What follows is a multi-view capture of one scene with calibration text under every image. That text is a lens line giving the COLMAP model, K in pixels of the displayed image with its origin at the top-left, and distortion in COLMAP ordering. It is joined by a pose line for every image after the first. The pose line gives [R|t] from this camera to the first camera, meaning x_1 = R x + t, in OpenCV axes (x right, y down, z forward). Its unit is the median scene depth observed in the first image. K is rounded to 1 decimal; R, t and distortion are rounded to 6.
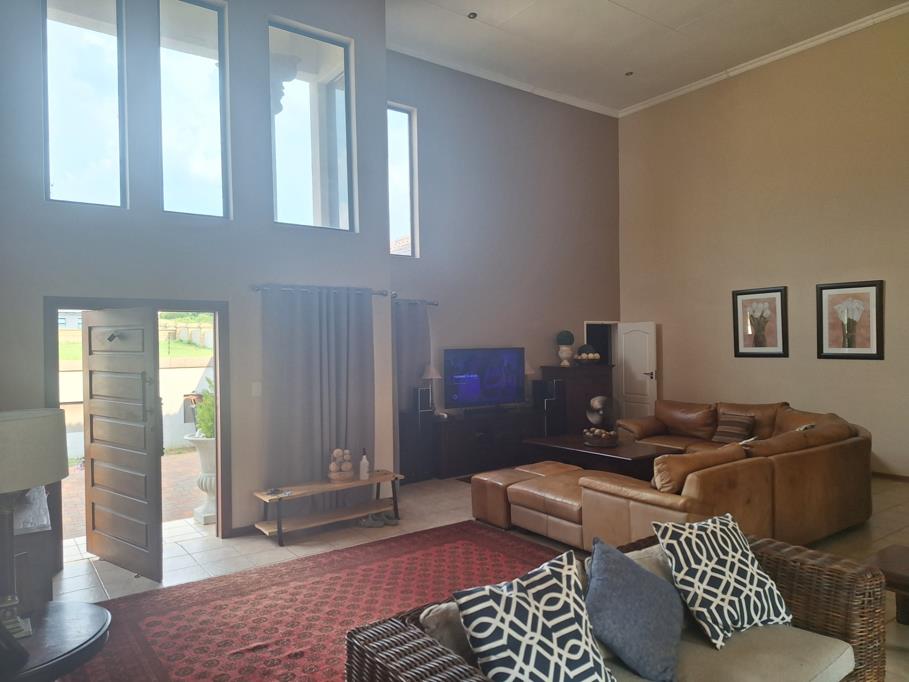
lens RADIAL K [[632.2, 0, 461.5], [0, 632.2, 346.1], [0, 0, 1]] dist [0.047952, -0.053575]
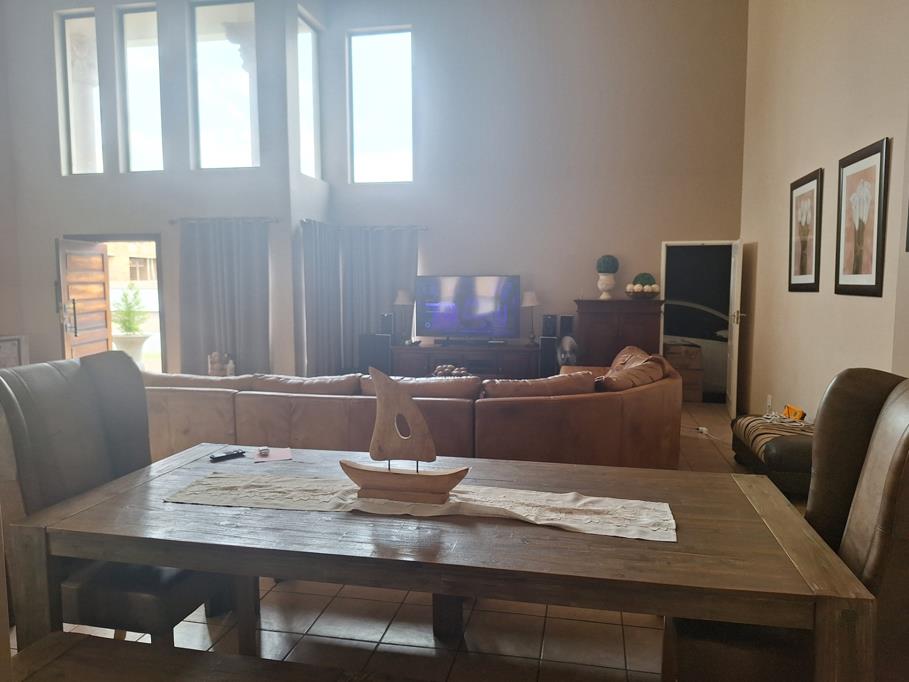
lens RADIAL K [[658.5, 0, 462.1], [0, 658.5, 346.4], [0, 0, 1]] dist [-0.003337, -0.010196]
pose [[0.673561, 0.081442, -0.734631, 0.813489], [-0.013707, 0.995116, 0.097752, 0.014269], [0.739004, -0.055773, 0.671388, 0.390612]]
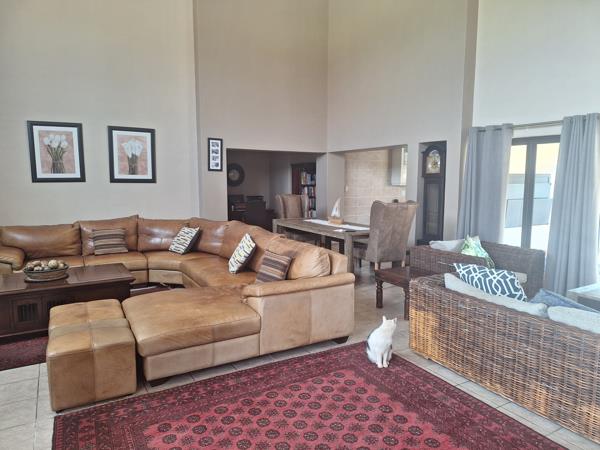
lens RADIAL K [[417.3, 0, 301.8], [0, 417.3, 226.2], [0, 0, 1]] dist [0.047952, -0.053575]
pose [[0.118486, -0.100910, 0.987815, -0.286532], [-0.000076, 0.994822, 0.101635, 0.022210], [-0.992956, -0.012117, 0.117865, 0.531439]]
